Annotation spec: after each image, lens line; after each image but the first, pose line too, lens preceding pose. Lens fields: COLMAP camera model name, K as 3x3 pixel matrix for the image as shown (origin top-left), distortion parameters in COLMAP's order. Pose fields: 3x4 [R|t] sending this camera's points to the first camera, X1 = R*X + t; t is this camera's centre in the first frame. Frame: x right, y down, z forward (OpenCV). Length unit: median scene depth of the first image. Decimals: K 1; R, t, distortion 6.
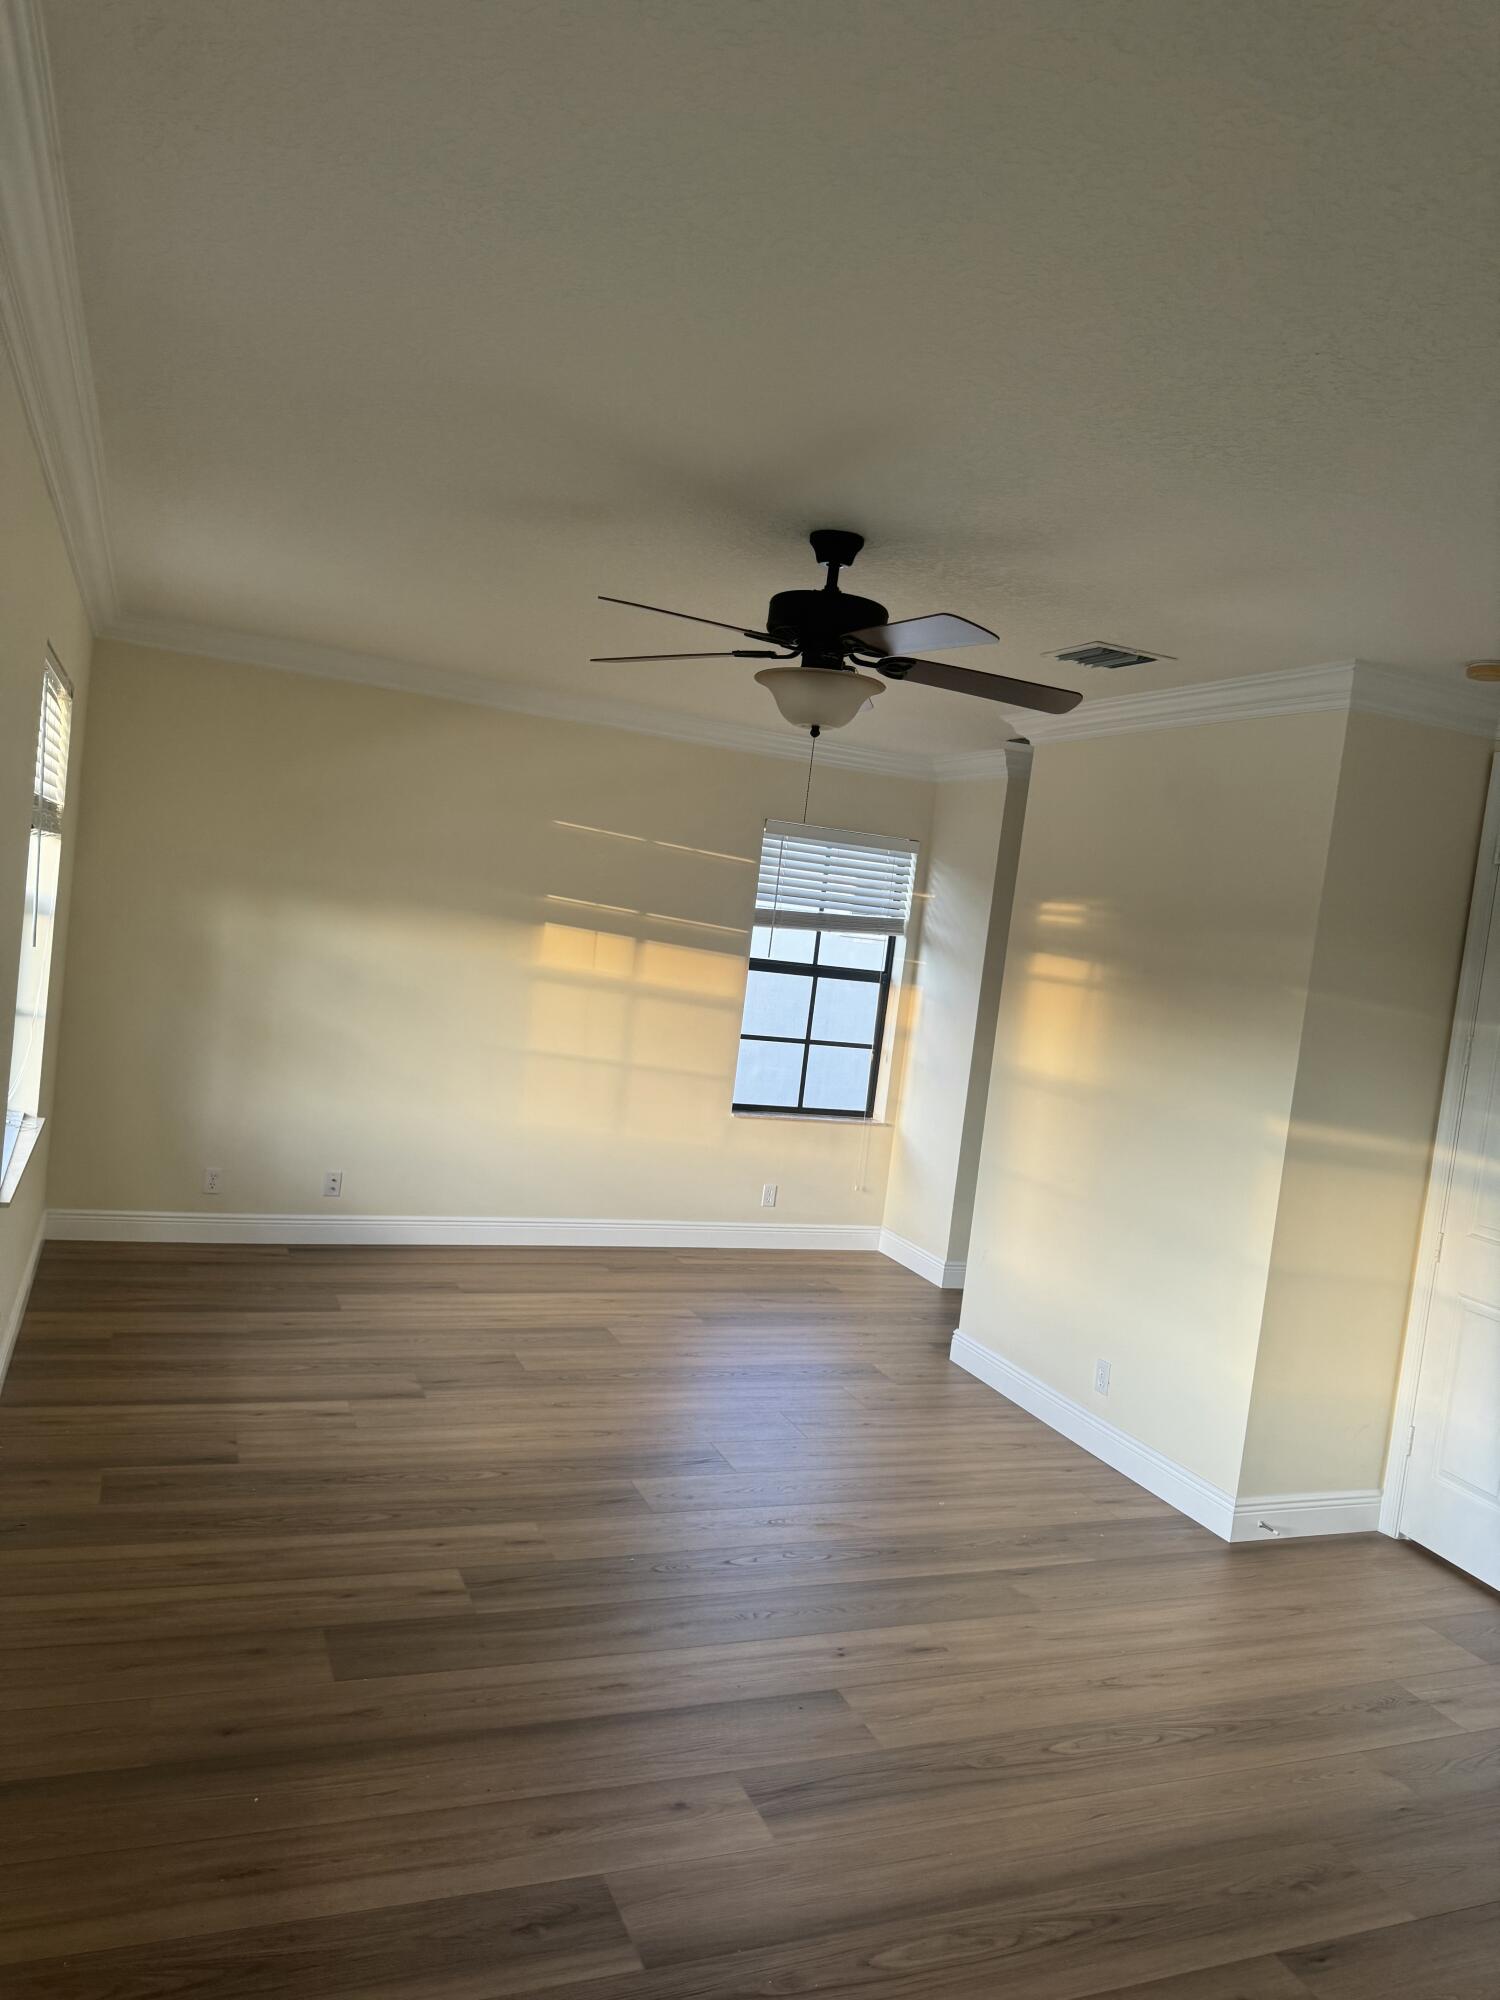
lens RADIAL K [[1424.4, 0, 751.1], [0, 1424.4, 1002.5], [0, 0, 1]] dist [0.032525, -0.006977]
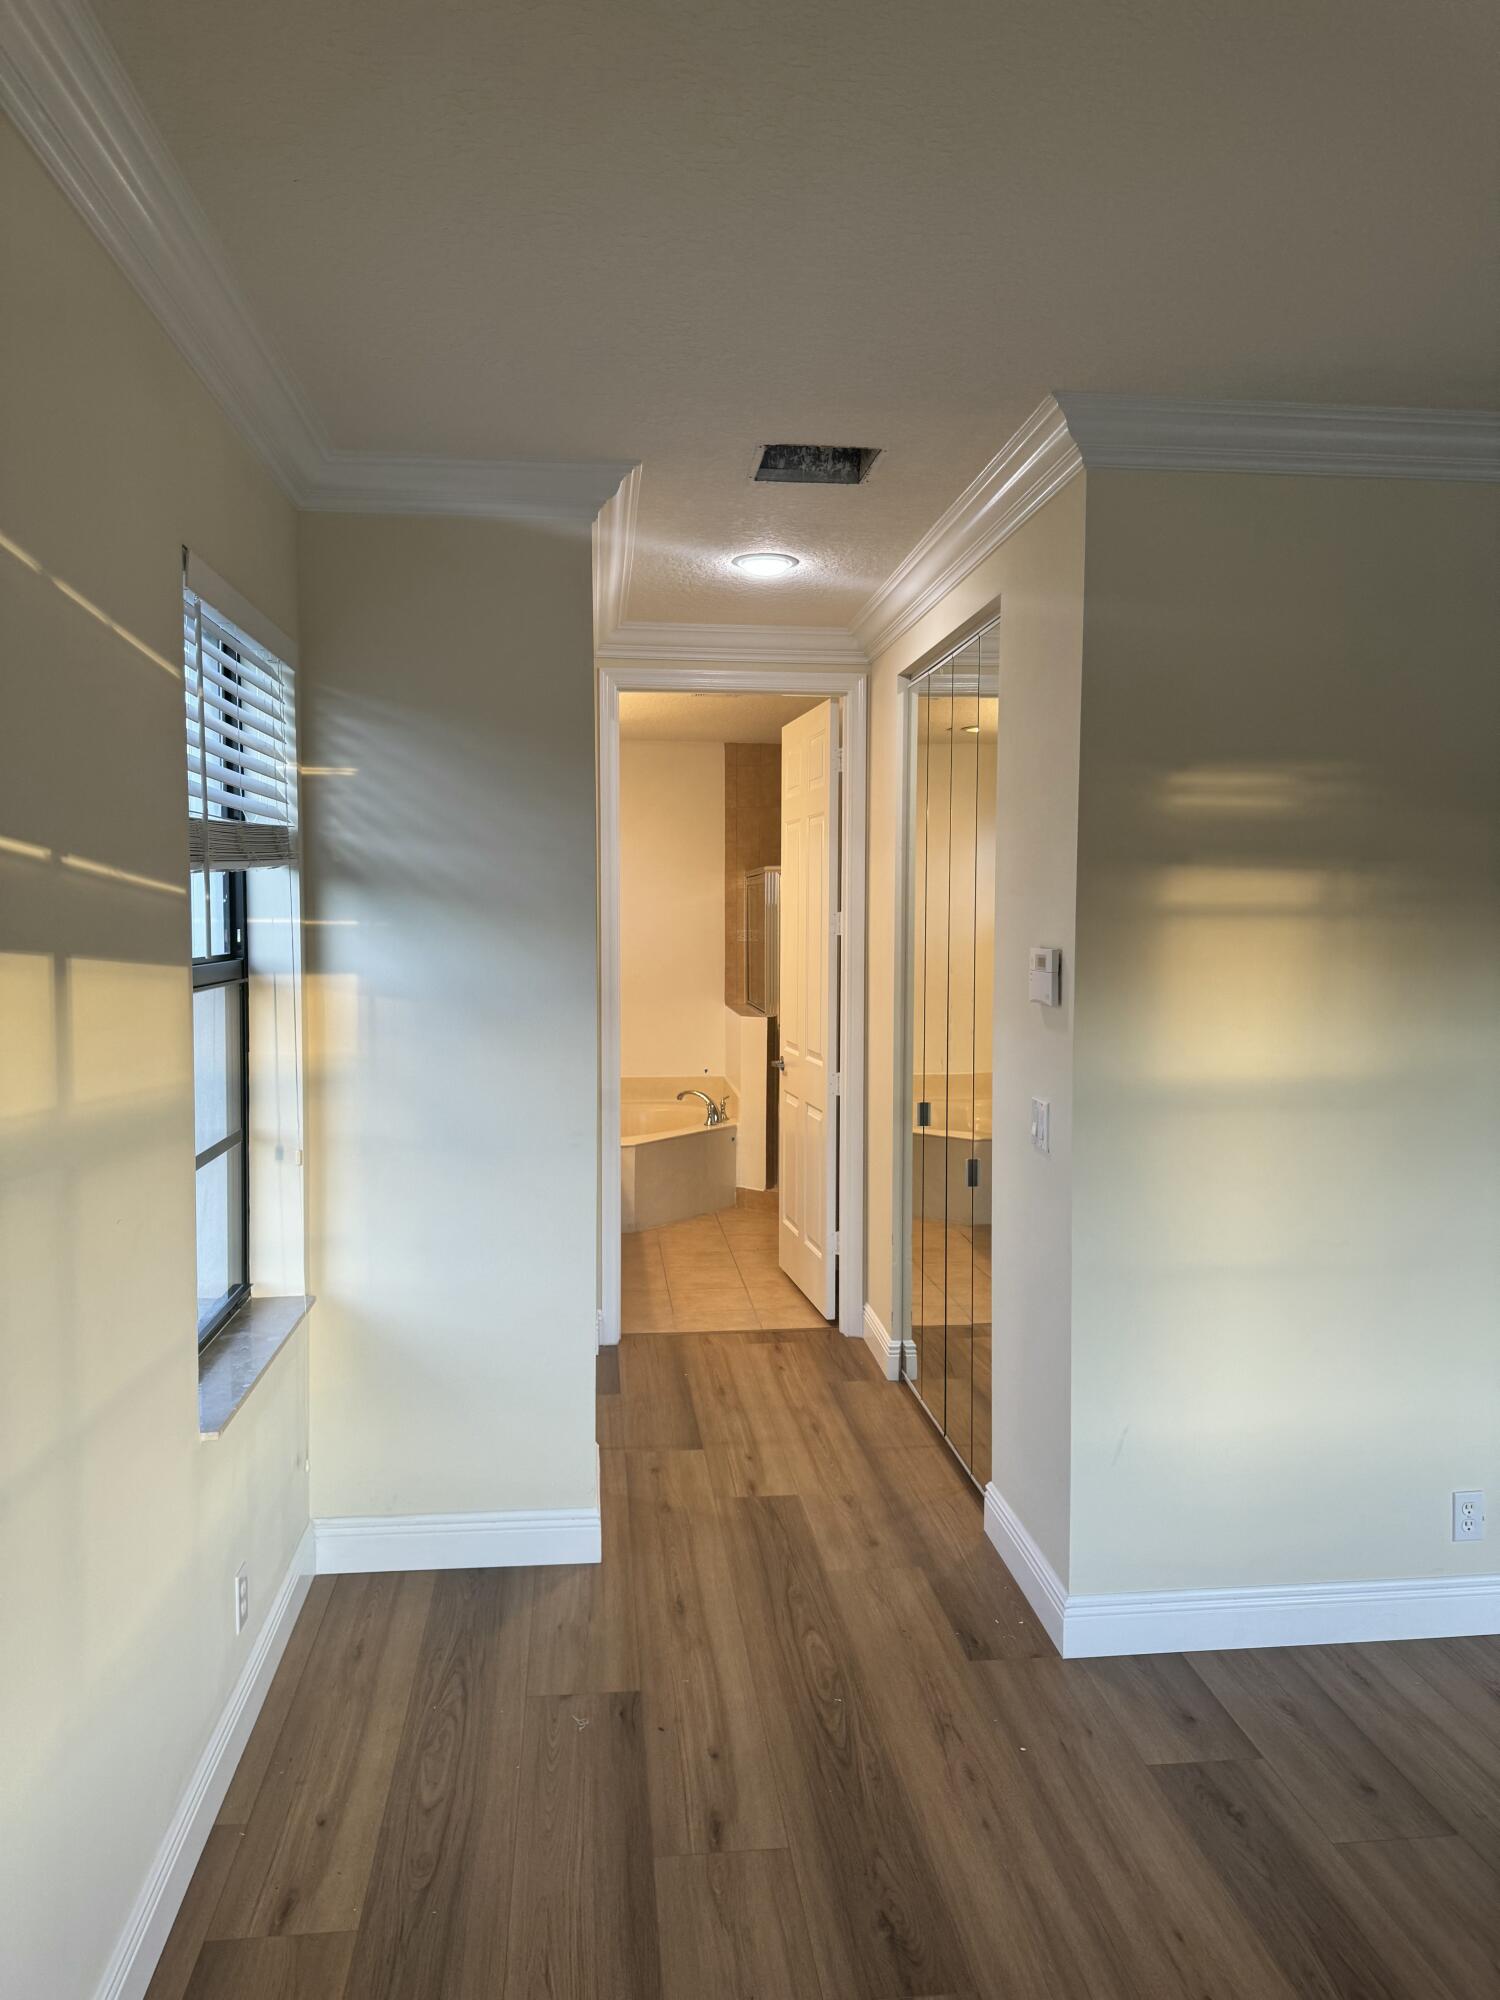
lens RADIAL K [[1424.4, 0, 752.5], [0, 1424.4, 996.7], [0, 0, 1]] dist [0.032525, -0.006977]
pose [[0.268805, -0.168407, 0.948358, -0.281096], [0.087437, 0.984798, 0.150095, -0.062306], [-0.959218, 0.042576, 0.279444, 0.765880]]
